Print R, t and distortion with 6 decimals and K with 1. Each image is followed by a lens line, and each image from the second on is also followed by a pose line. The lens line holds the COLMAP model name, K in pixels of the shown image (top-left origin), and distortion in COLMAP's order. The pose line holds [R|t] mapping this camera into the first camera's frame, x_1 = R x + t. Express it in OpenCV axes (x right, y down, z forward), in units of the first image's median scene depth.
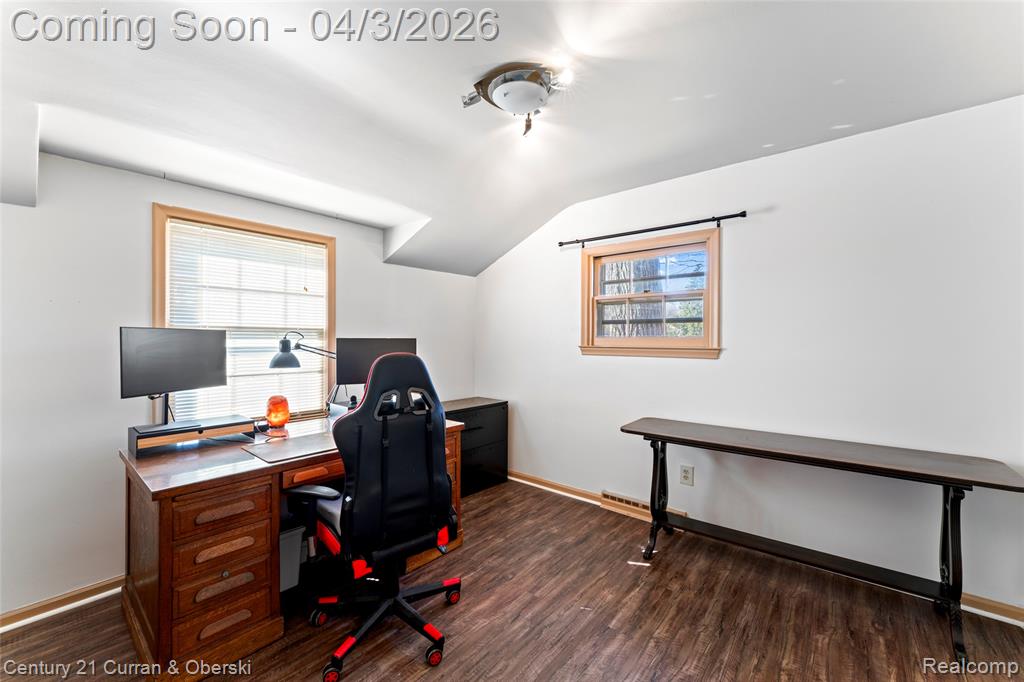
lens RADIAL K [[411.4, 0, 511.2], [0, 411.4, 337.7], [0, 0, 1]] dist [0.001358, 0.000107]
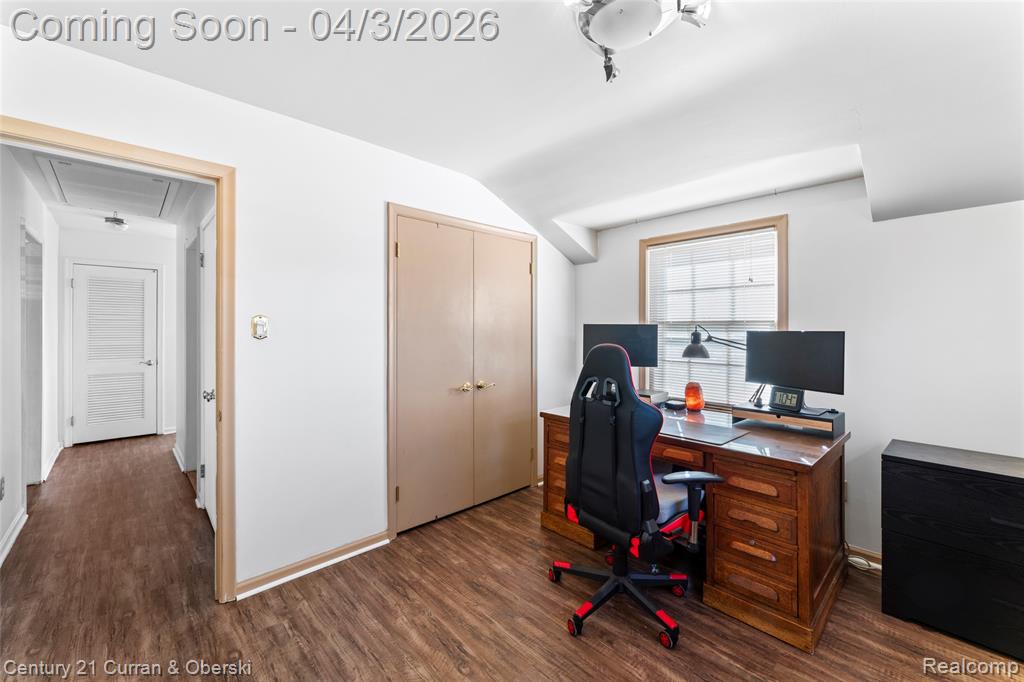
lens RADIAL K [[411.4, 0, 511.6], [0, 411.4, 333.2], [0, 0, 1]] dist [0.001358, 0.000107]
pose [[-0.122120, 0.006186, -0.992496, 0.598240], [-0.003566, 0.999971, 0.006671, 0.001921], [0.992509, 0.004354, -0.122094, 0.646533]]
